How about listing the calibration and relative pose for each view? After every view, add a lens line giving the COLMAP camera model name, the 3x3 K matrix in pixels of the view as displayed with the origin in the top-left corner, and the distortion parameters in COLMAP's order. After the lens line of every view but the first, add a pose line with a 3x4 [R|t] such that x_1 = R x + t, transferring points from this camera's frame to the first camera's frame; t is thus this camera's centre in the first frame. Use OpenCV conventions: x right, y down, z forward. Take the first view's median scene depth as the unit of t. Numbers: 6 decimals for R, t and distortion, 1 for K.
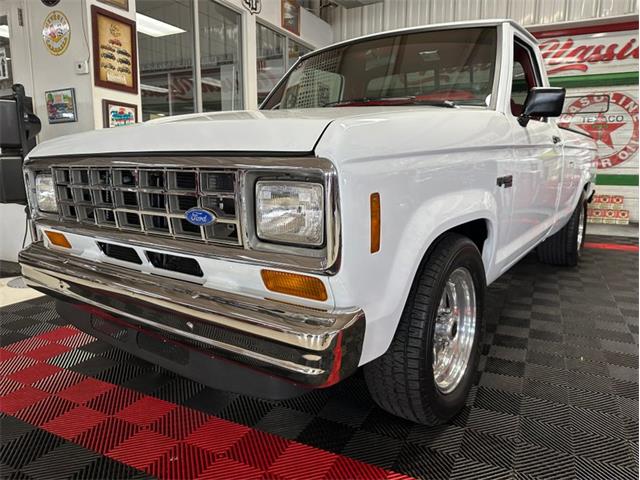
lens RADIAL K [[465.3, 0, 320.0], [0, 465.3, 231.4], [0, 0, 1]] dist [0.014346, -0.021100]
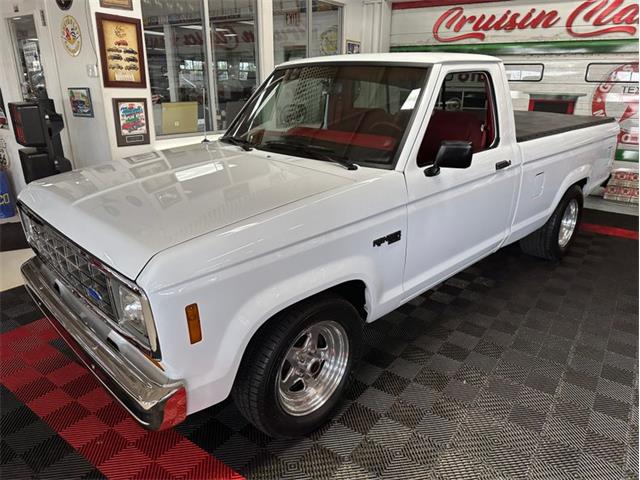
lens RADIAL K [[465.3, 0, 322.4], [0, 465.3, 240.3], [0, 0, 1]] dist [0.014346, -0.021100]
pose [[0.986506, 0.059078, -0.152694, 0.285463], [-0.029501, 0.981505, 0.189150, -0.219245], [0.161044, -0.182093, 0.970004, -0.094192]]
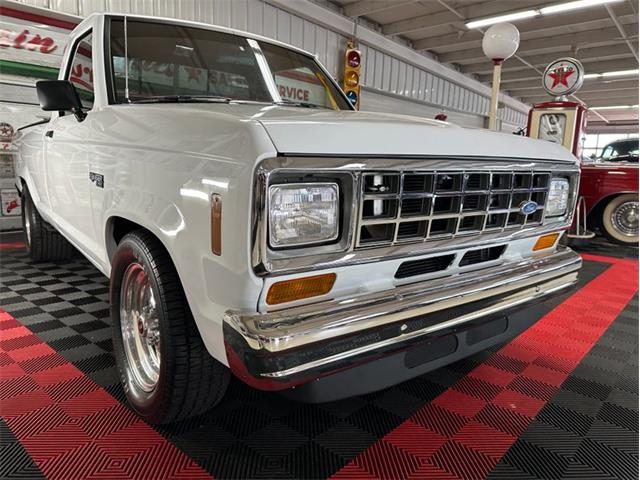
lens RADIAL K [[465.3, 0, 320.6], [0, 465.3, 239.0], [0, 0, 1]] dist [0.014346, -0.021100]
pose [[0.284197, -0.144277, 0.947848, -0.813754], [0.112763, 0.986781, 0.116393, -0.079376], [-0.952111, 0.073804, 0.296710, 0.540334]]
